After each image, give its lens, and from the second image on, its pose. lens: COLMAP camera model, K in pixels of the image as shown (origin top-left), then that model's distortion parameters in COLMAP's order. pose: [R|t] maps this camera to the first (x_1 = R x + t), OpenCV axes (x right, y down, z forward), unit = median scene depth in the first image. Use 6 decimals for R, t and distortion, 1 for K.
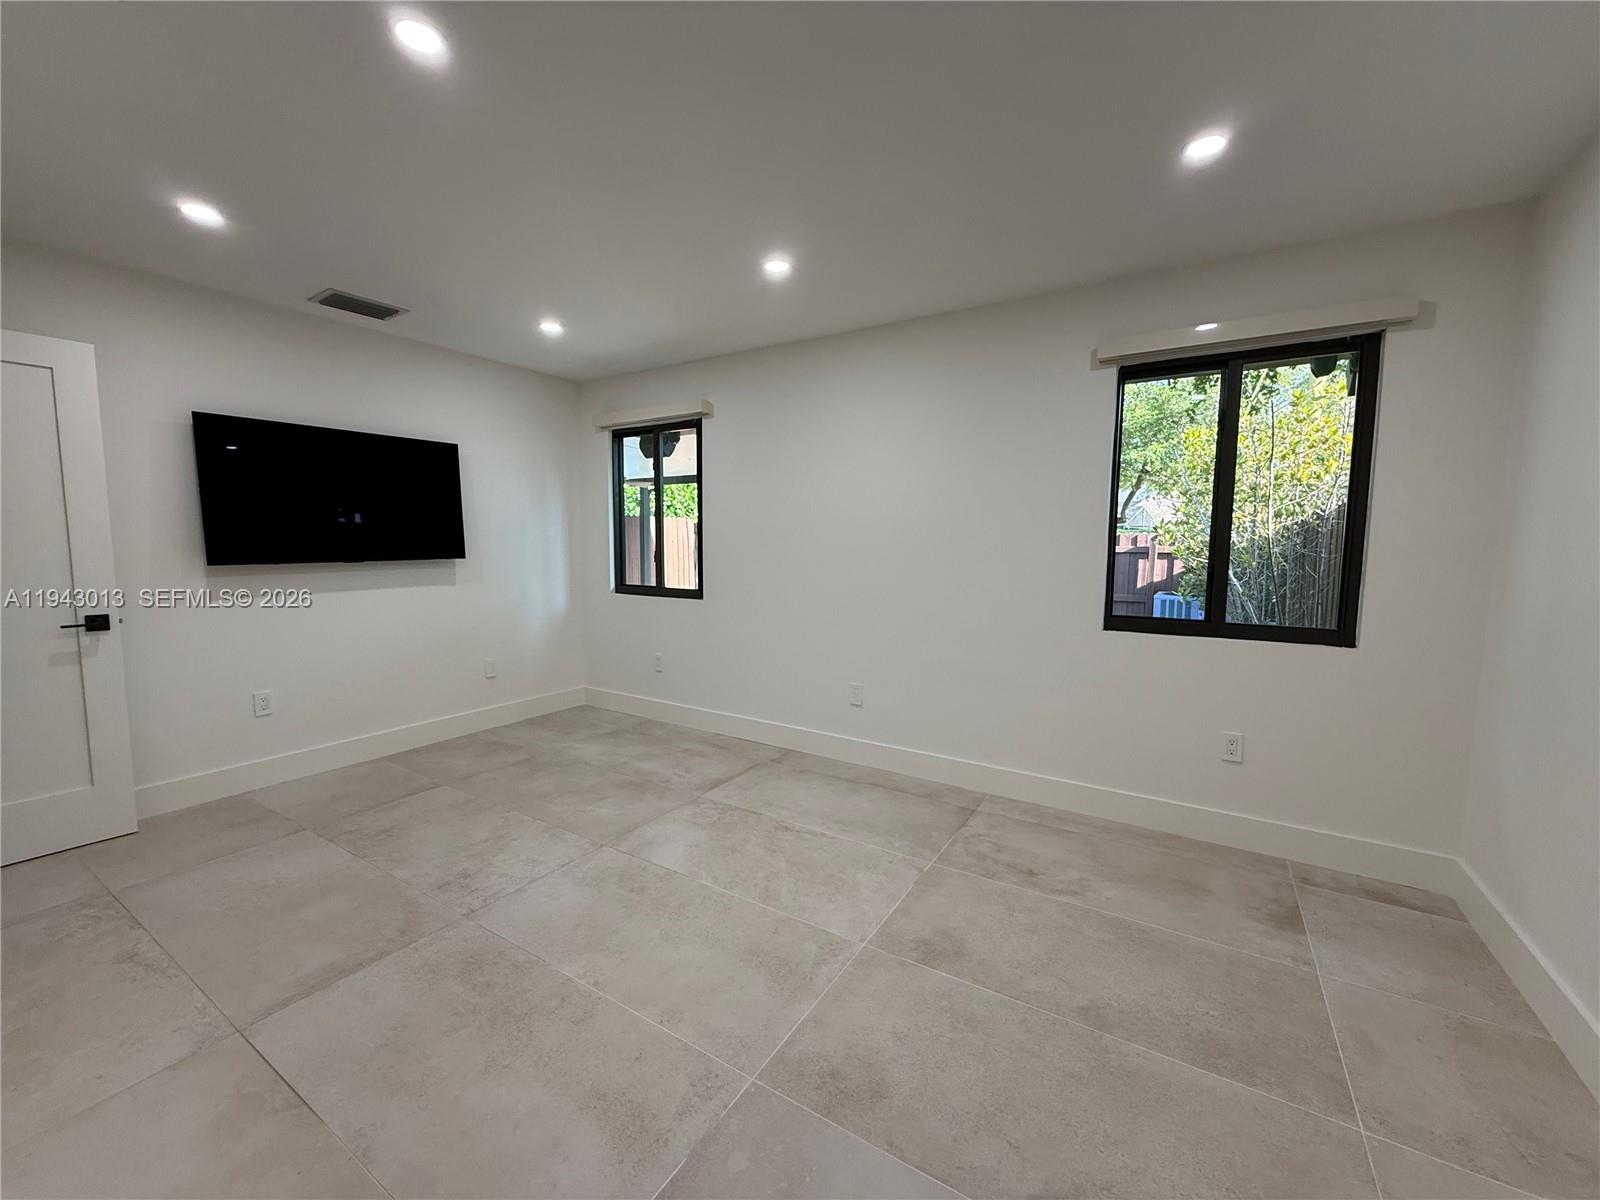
lens RADIAL K [[640.6, 0, 785.3], [0, 640.6, 590.7], [0, 0, 1]] dist [0.001017, 0.000276]
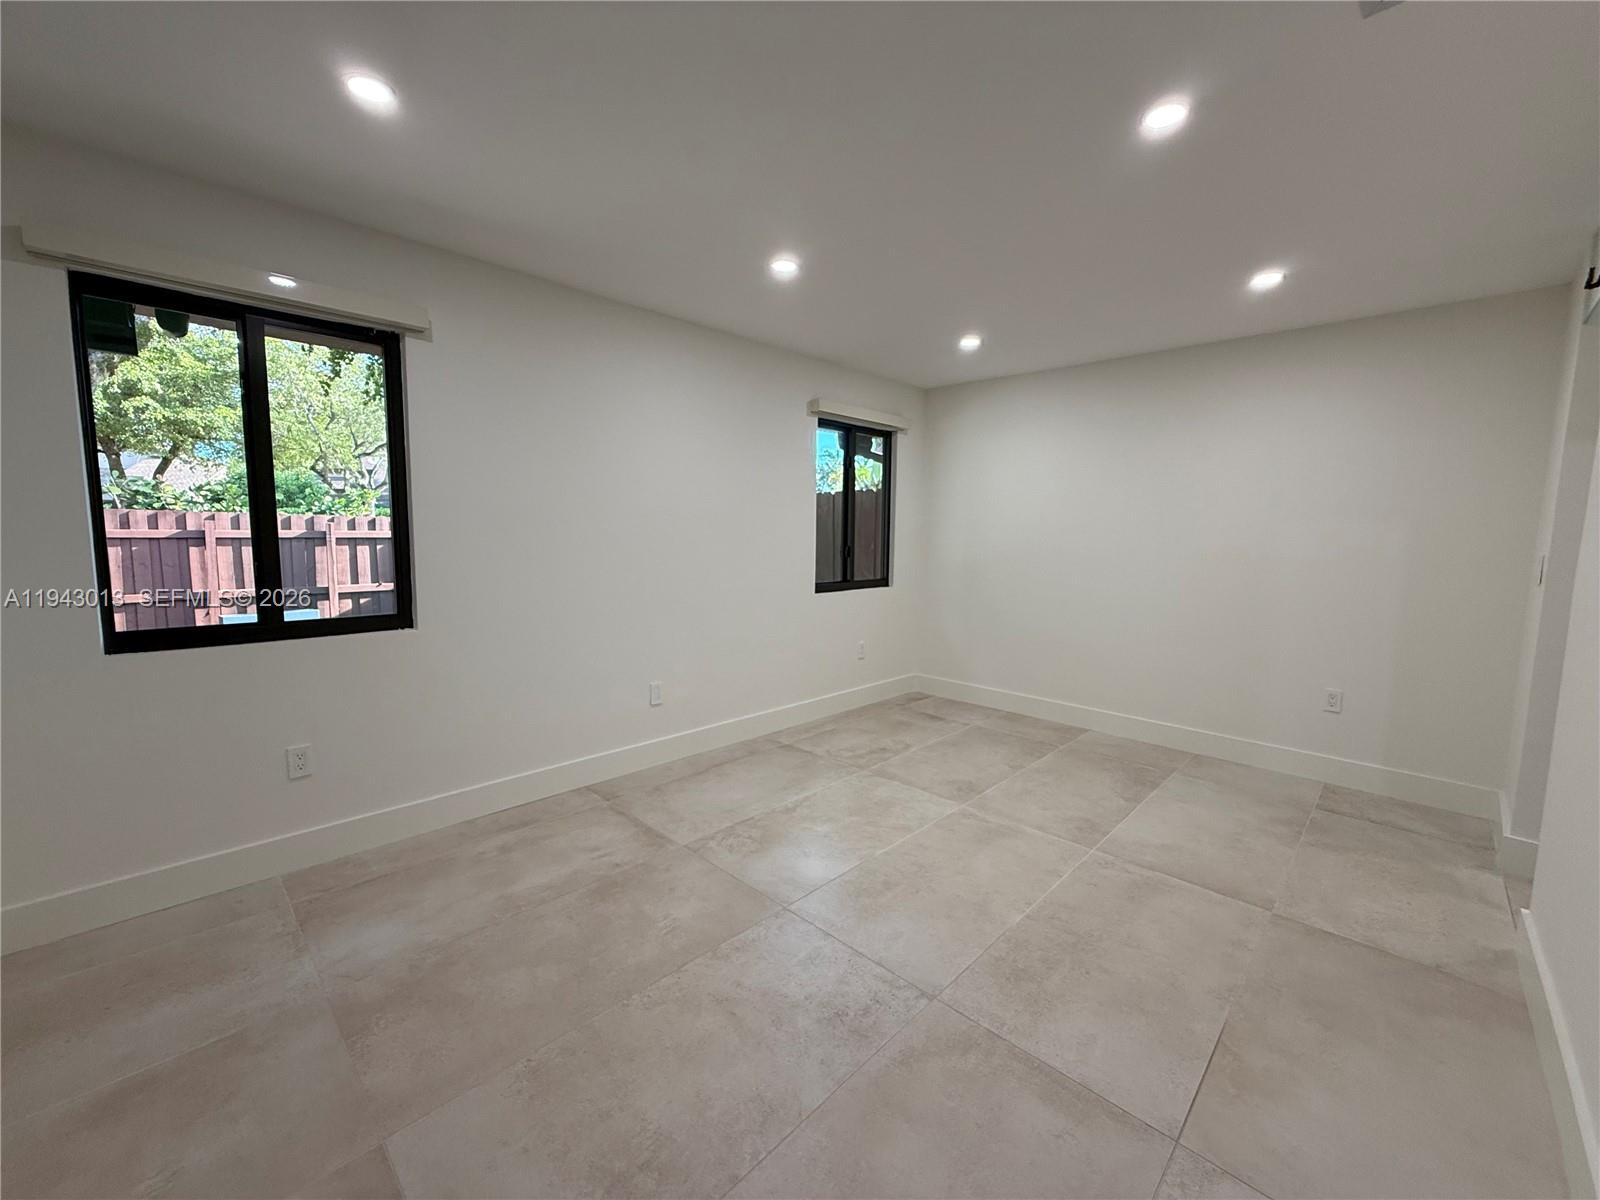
lens RADIAL K [[640.6, 0, 805.3], [0, 640.6, 601.0], [0, 0, 1]] dist [0.001017, 0.000276]
pose [[0.195173, -0.110848, 0.974485, -0.975752], [0.066985, 0.992779, 0.099514, -0.073092], [-0.978479, 0.045853, 0.201188, 0.739784]]
